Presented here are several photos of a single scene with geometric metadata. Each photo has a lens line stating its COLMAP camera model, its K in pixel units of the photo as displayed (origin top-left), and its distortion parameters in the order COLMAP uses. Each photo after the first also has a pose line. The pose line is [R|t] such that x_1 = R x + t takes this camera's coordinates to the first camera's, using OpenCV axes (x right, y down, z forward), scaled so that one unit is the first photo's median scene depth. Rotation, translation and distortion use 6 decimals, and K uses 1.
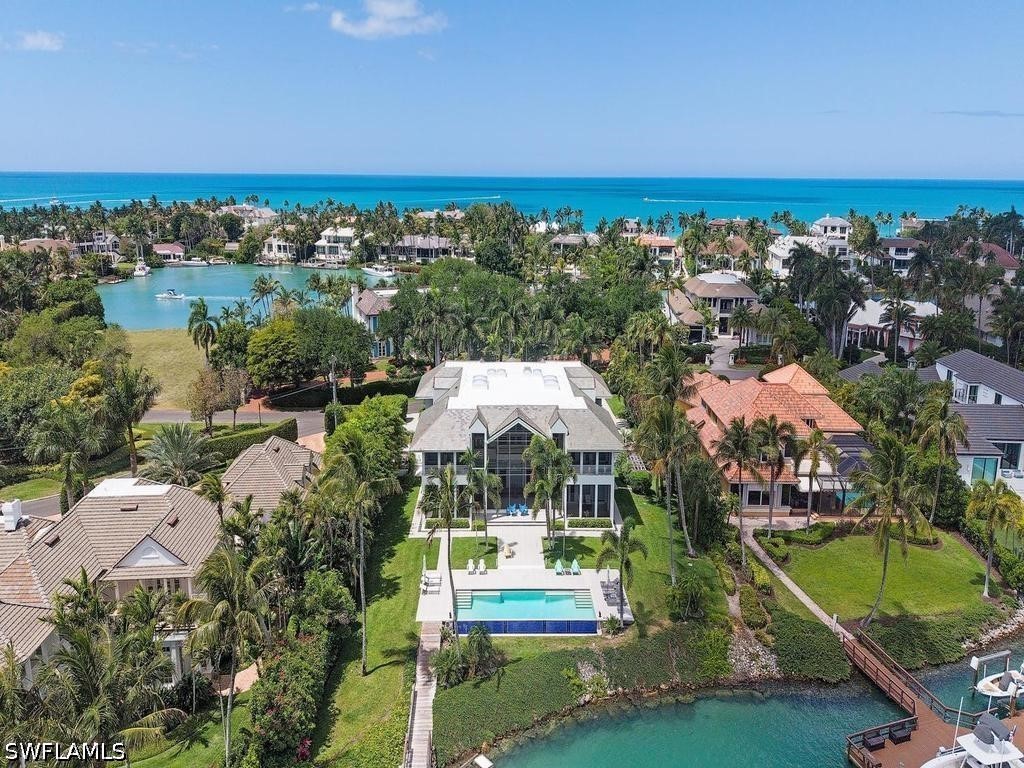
lens RADIAL K [[731.2, 0, 512.0], [0, 731.2, 384.0], [0, 0, 1]] dist [-0.002048, -0.008538]
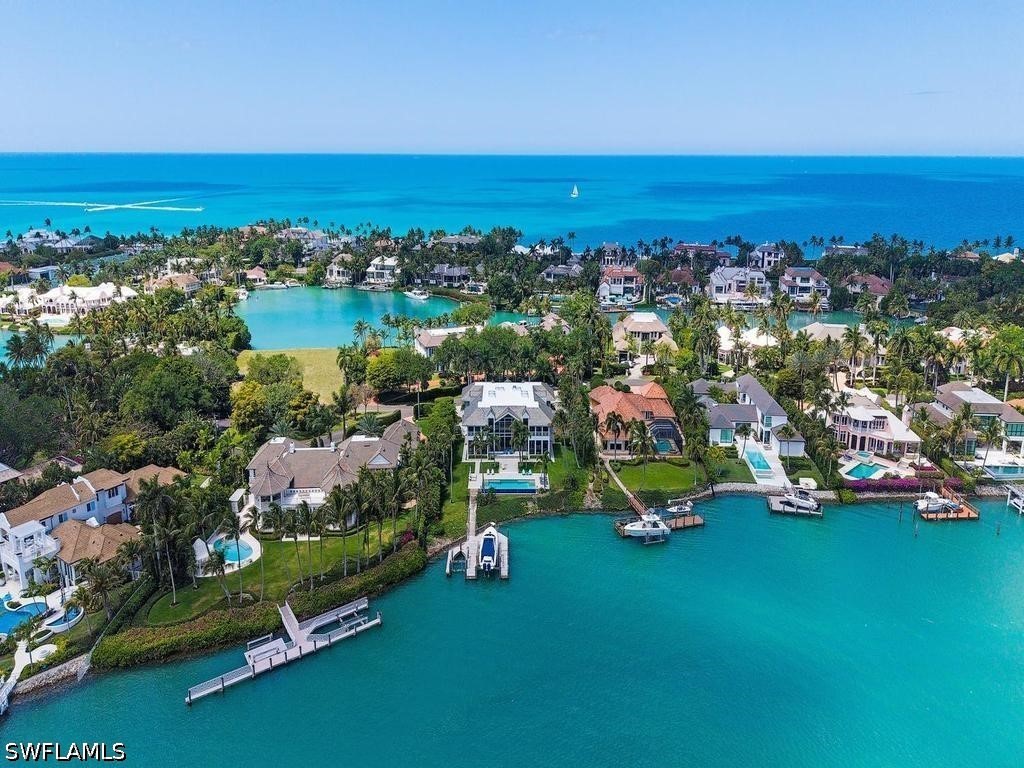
lens RADIAL K [[731.2, 0, 512.0], [0, 731.2, 384.0], [0, 0, 1]] dist [-0.002048, -0.008538]
pose [[0.999879, 0.001281, -0.015513, 0.044502], [-0.000821, 0.999560, 0.029645, -0.087326], [0.015544, -0.029629, 0.999440, -1.046644]]
